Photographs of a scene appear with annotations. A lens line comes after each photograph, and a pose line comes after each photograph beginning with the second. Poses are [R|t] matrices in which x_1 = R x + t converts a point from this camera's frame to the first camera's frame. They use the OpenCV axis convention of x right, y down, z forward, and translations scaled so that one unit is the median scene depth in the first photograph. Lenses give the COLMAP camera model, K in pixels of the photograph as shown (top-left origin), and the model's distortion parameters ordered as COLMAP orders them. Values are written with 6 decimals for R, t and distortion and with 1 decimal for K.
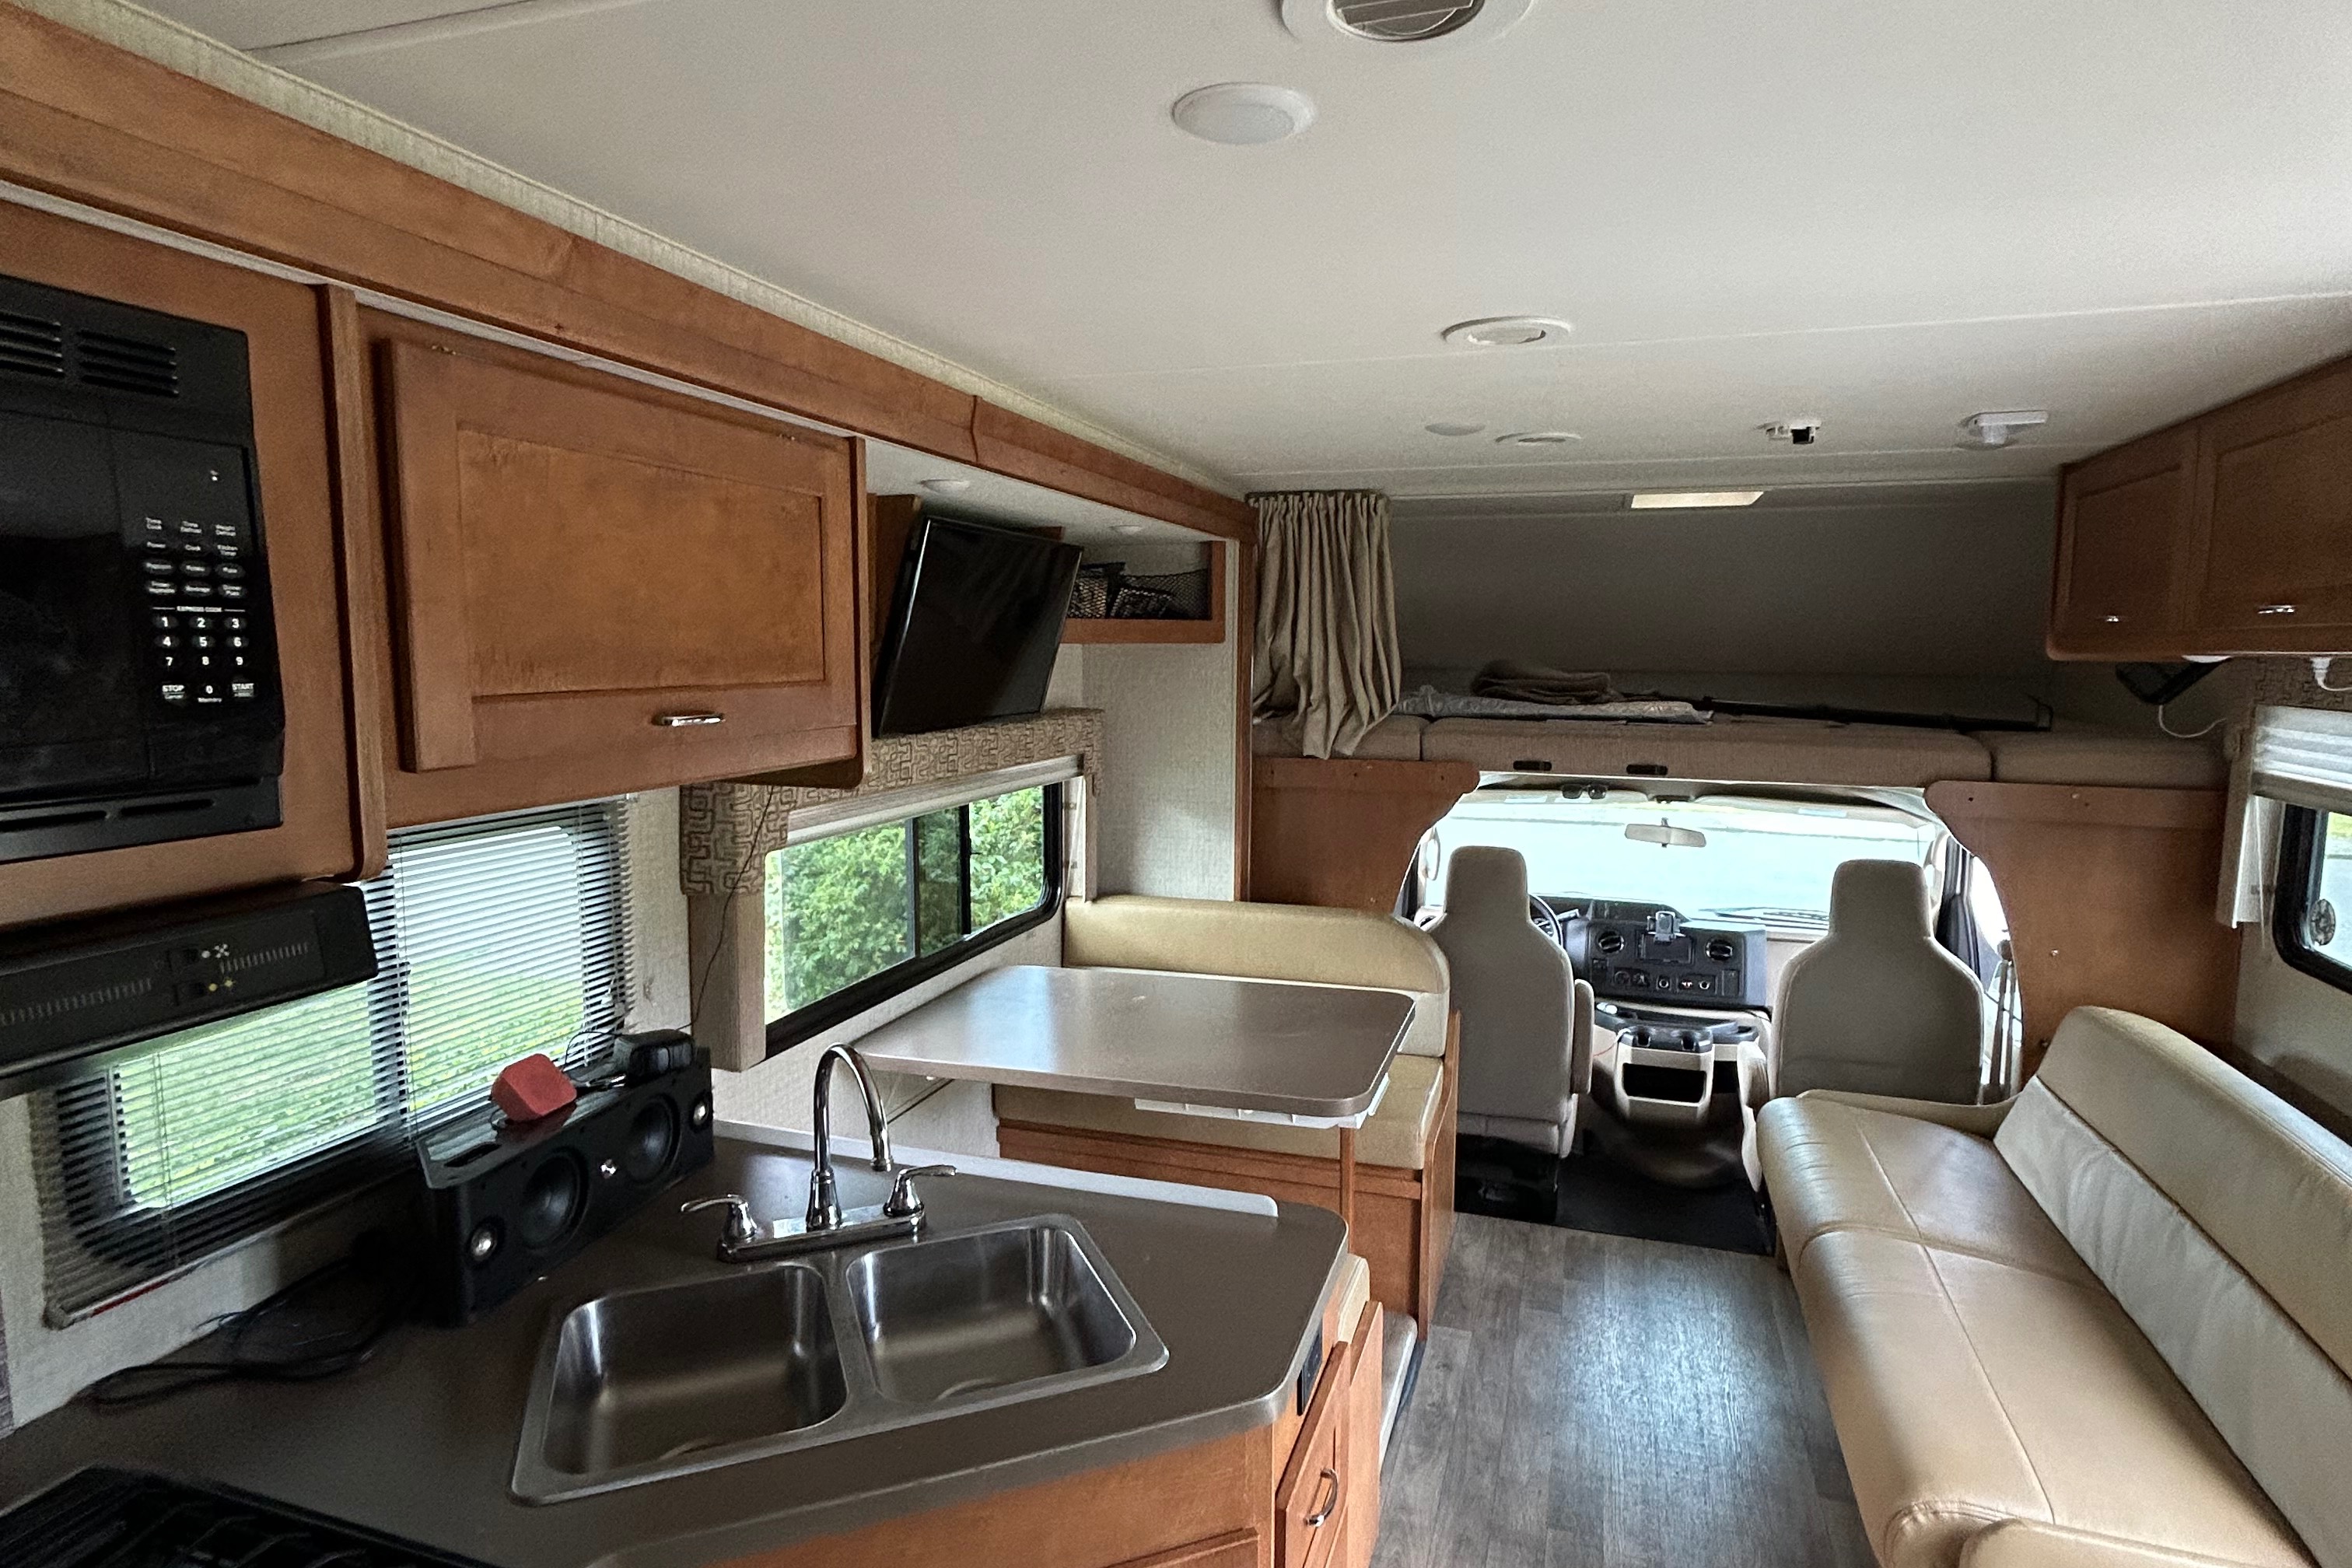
lens RADIAL K [[1262.9, 0, 1170.6], [0, 1262.9, 782.7], [0, 0, 1]] dist [-0.002278, 0.001950]
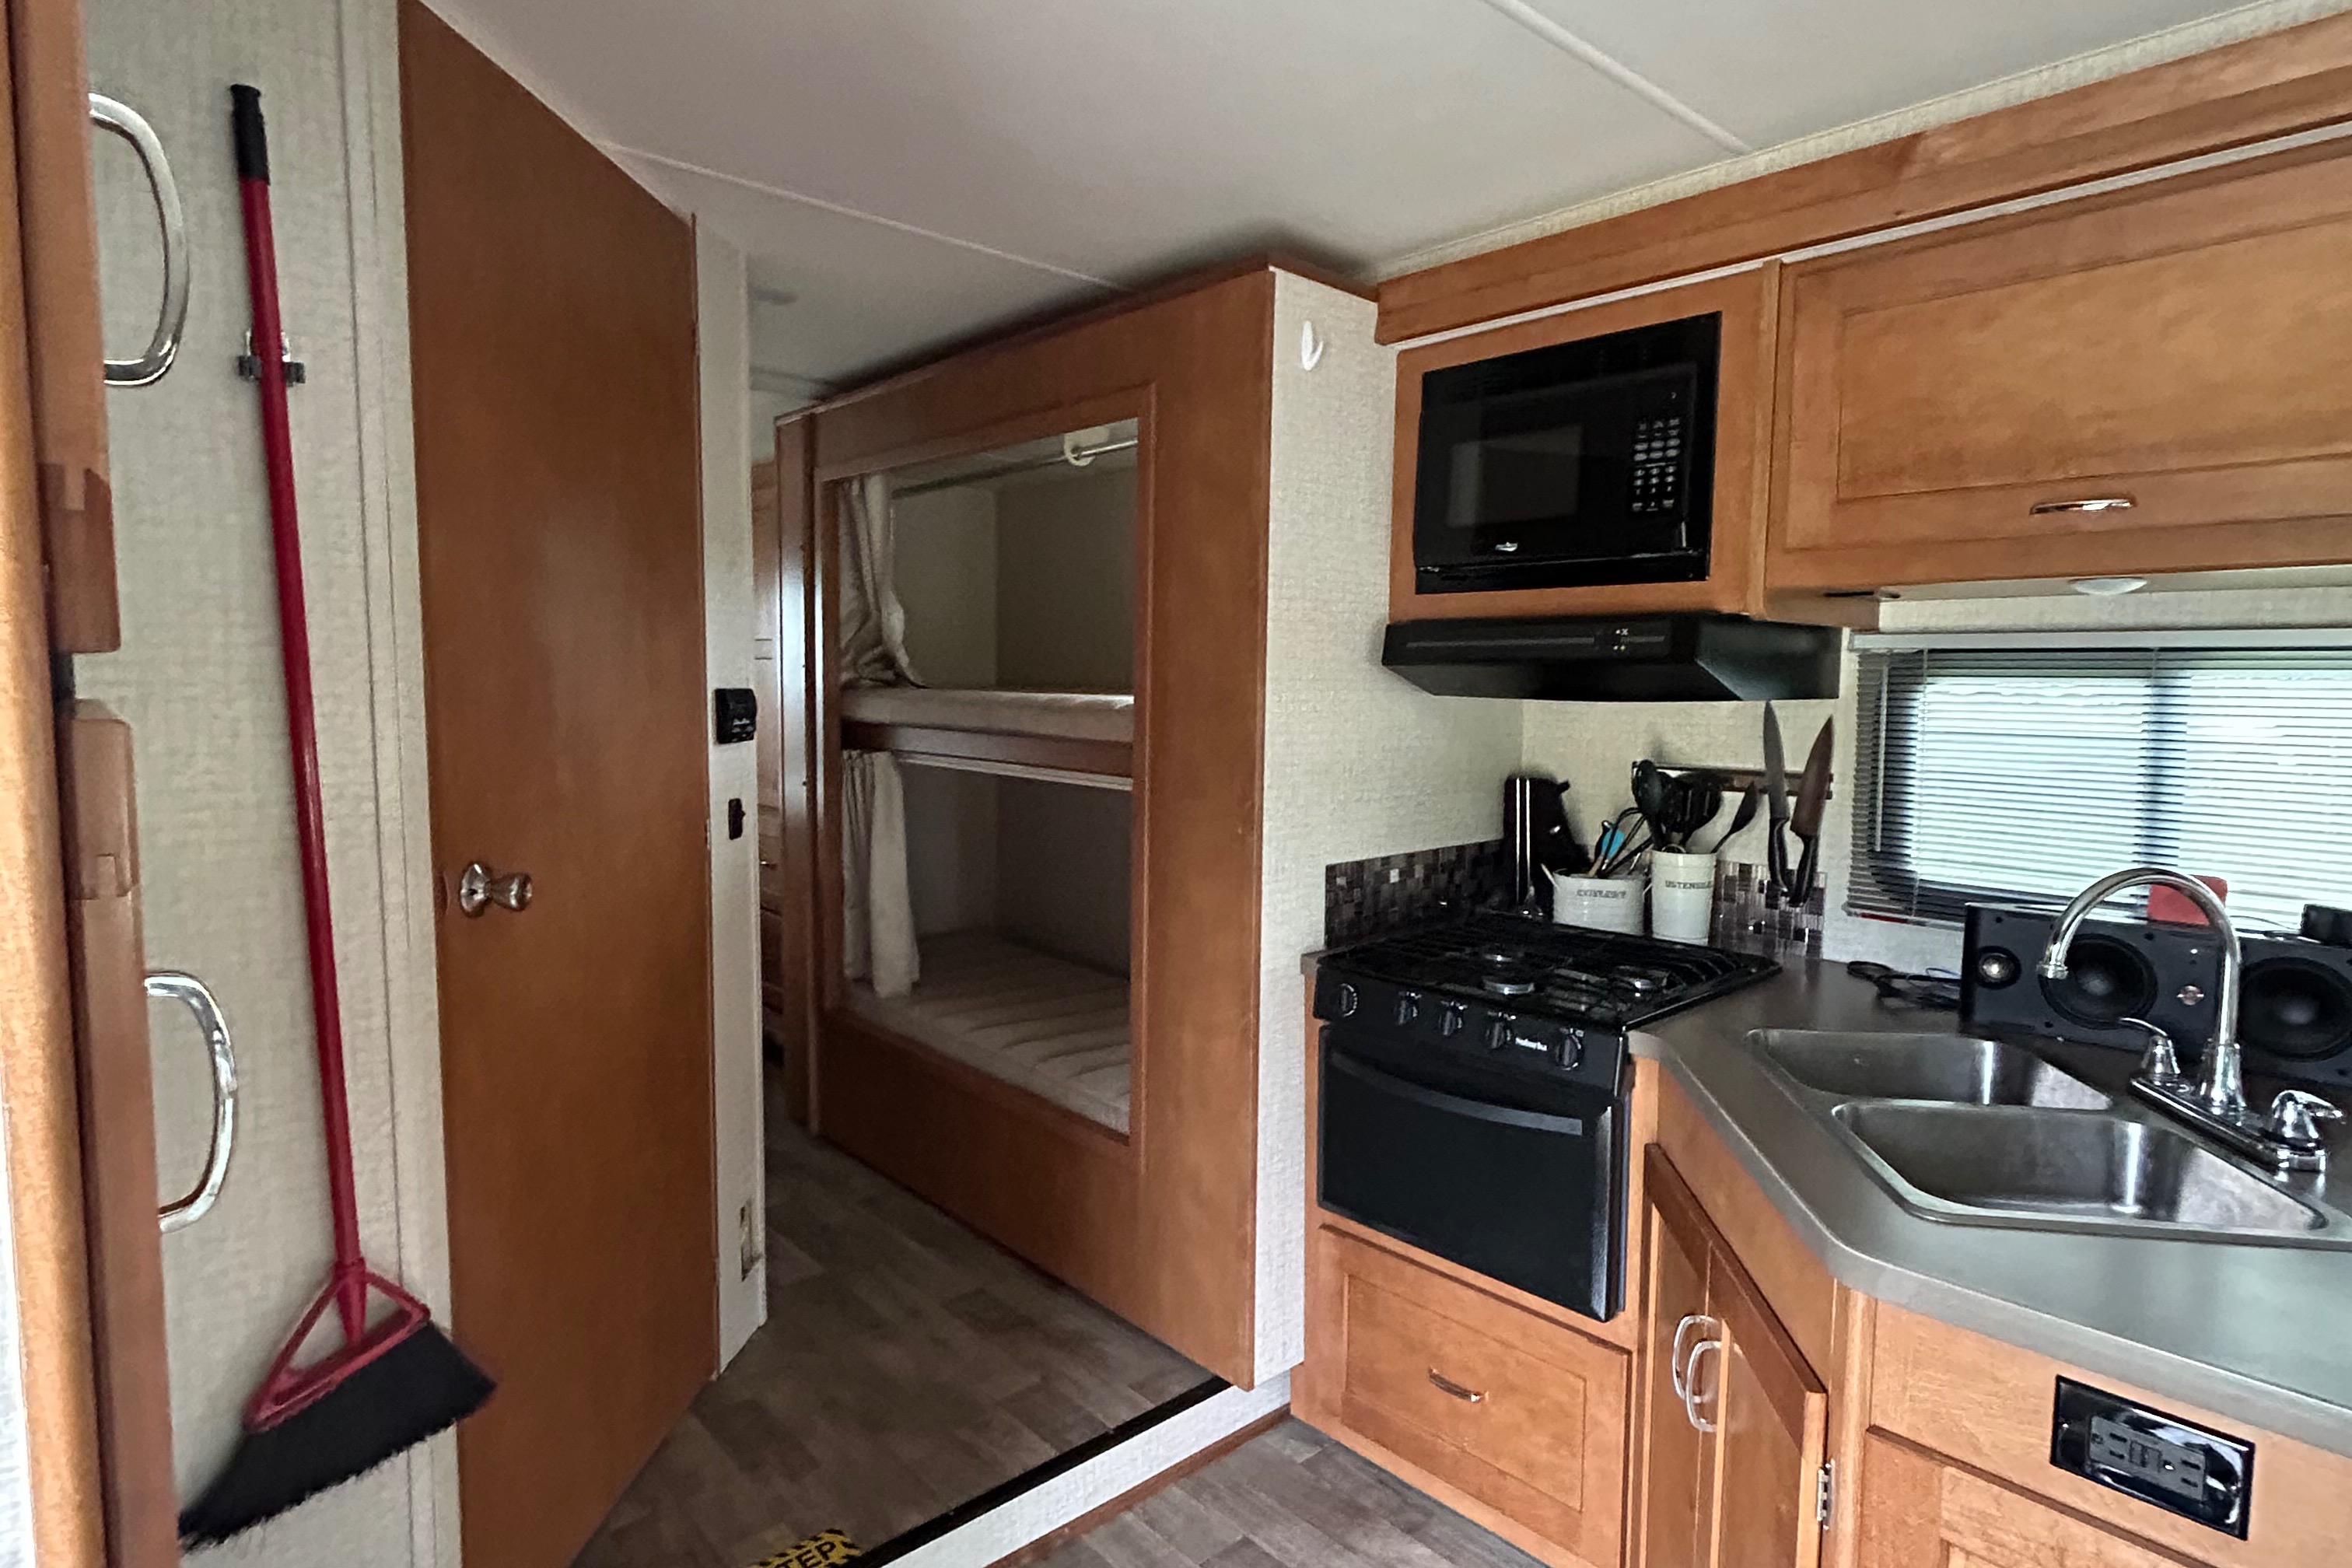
lens RADIAL K [[1262.9, 0, 1170.6], [0, 1262.9, 782.7], [0, 0, 1]] dist [-0.002278, 0.001950]
pose [[-0.490588, 0.059188, -0.869379, 0.178675], [-0.110031, 0.985497, 0.129184, 0.024131], [0.864417, 0.159035, -0.476960, 0.173868]]
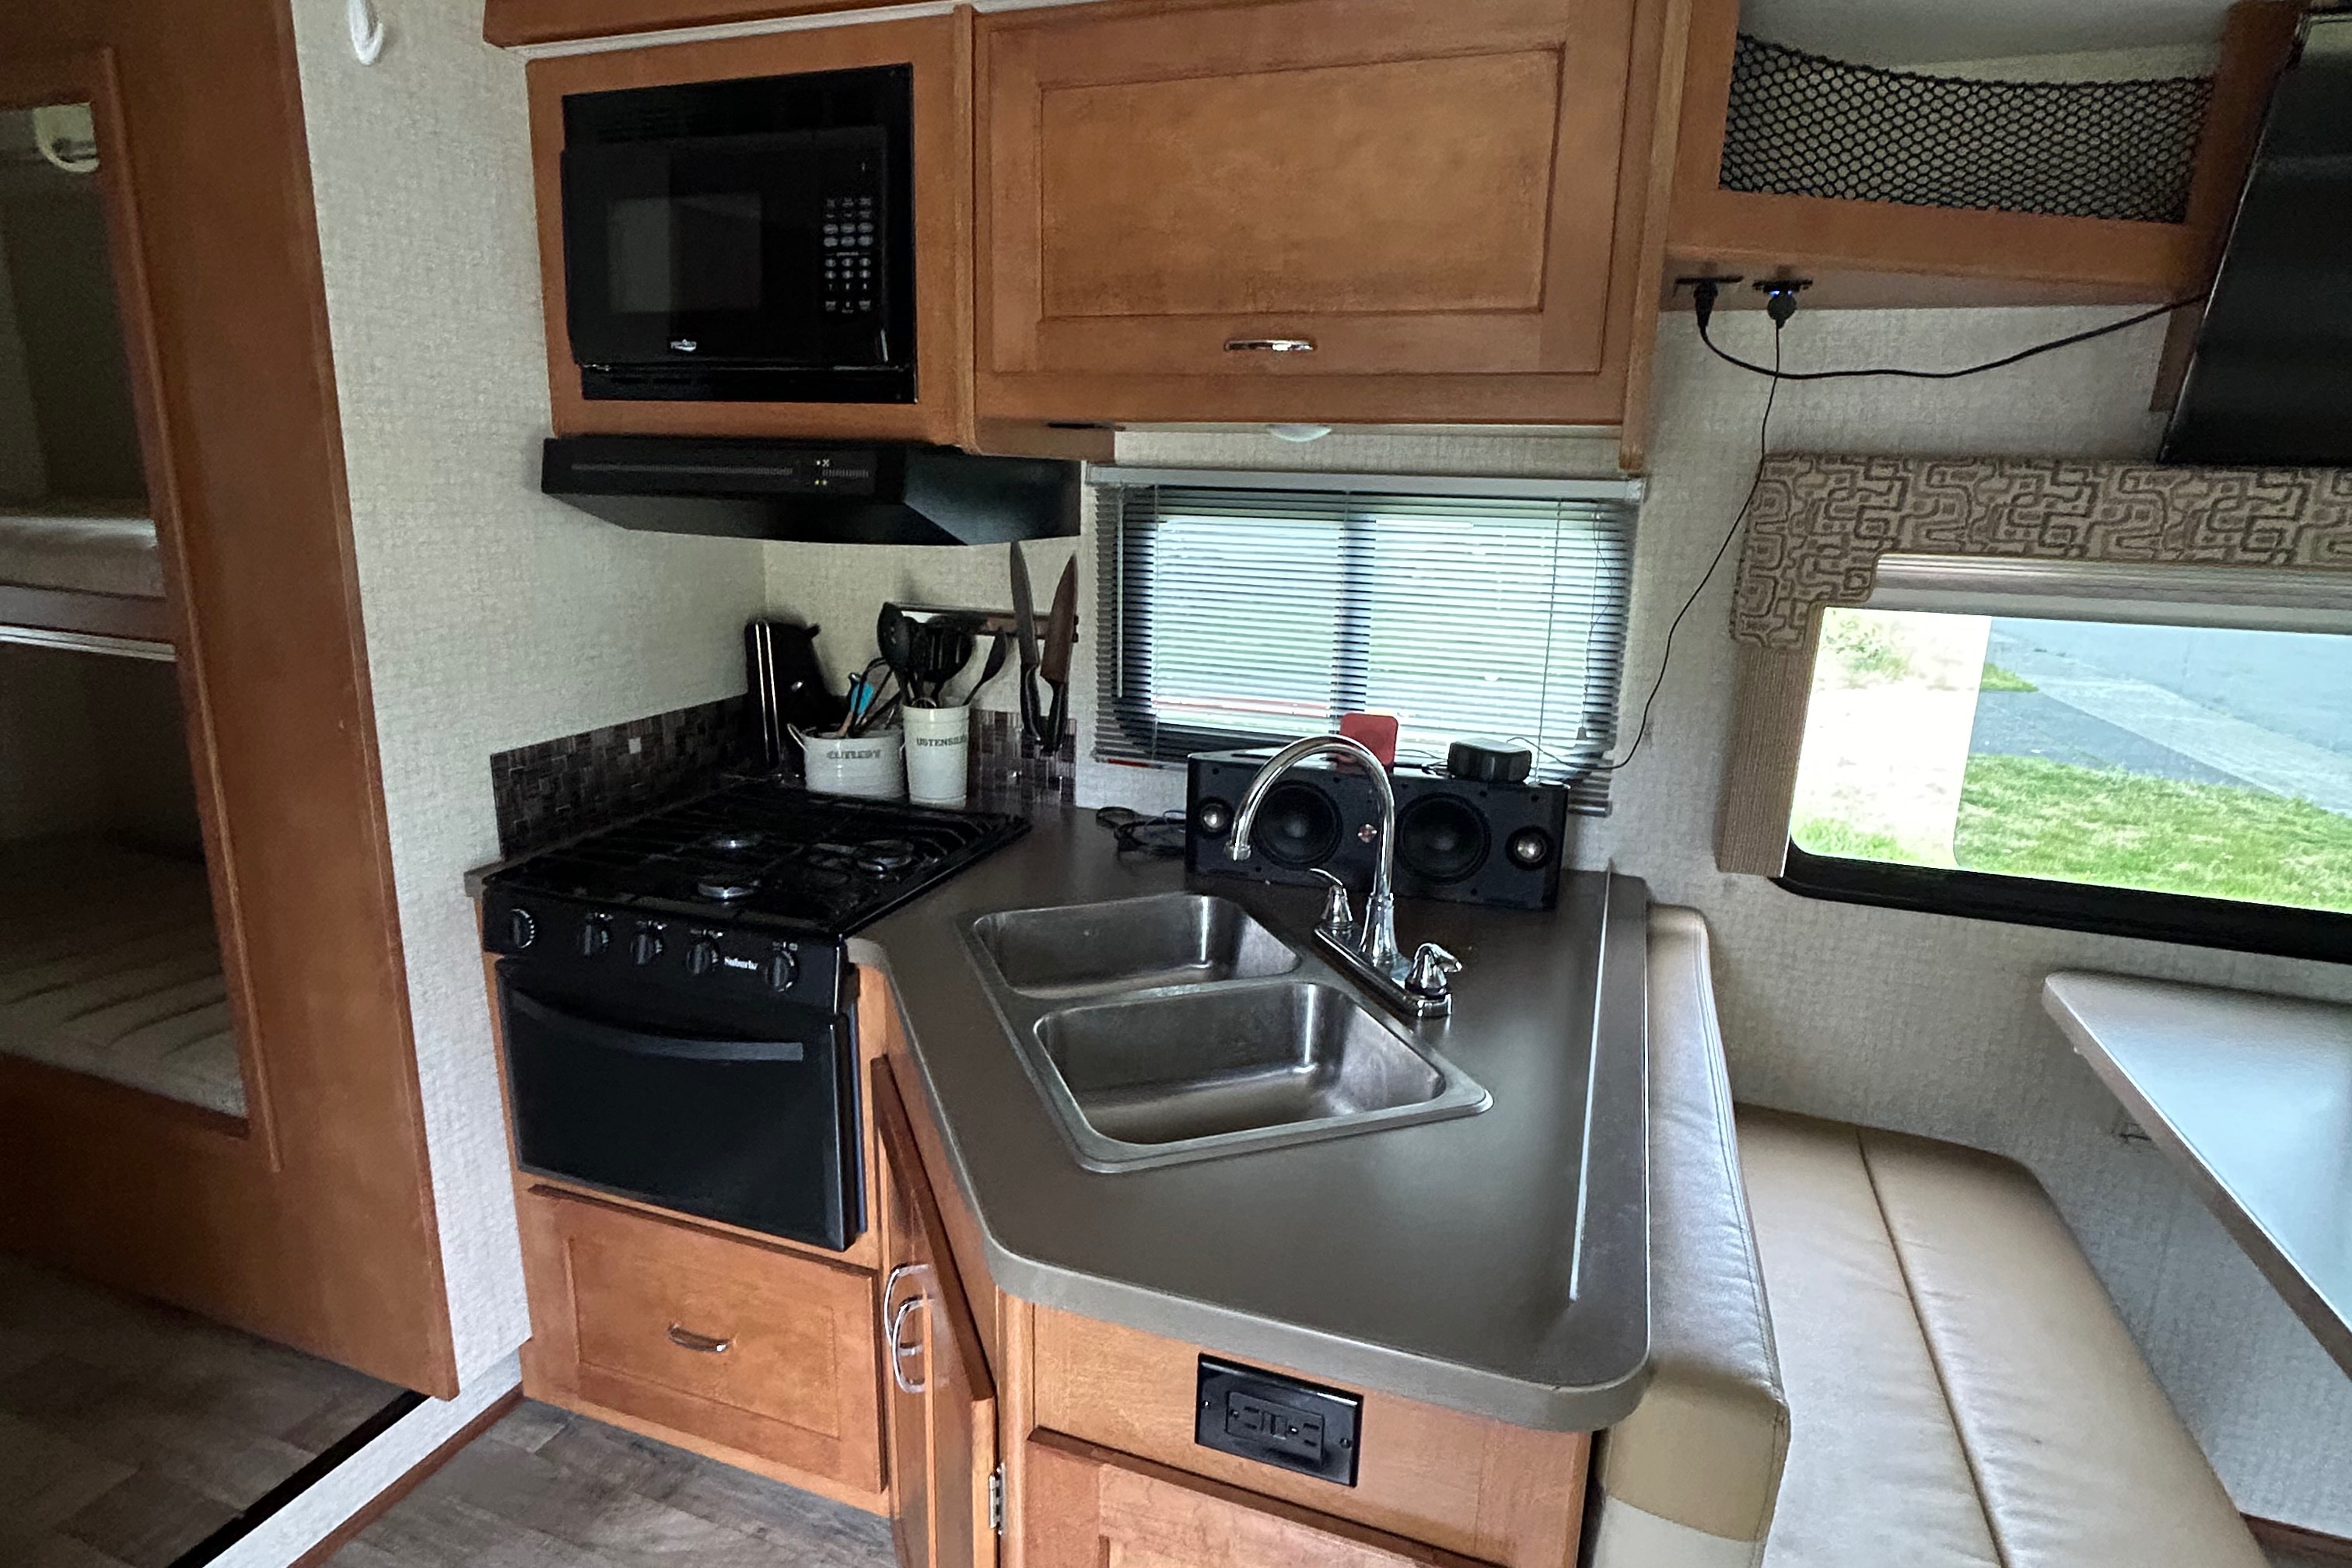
lens RADIAL K [[1262.9, 0, 1170.6], [0, 1262.9, 782.7], [0, 0, 1]] dist [-0.002278, 0.001950]
pose [[-0.023332, 0.225674, -0.973923, 0.126027], [-0.136988, 0.964278, 0.226721, 0.012491], [0.990298, 0.138705, 0.008416, 0.189908]]
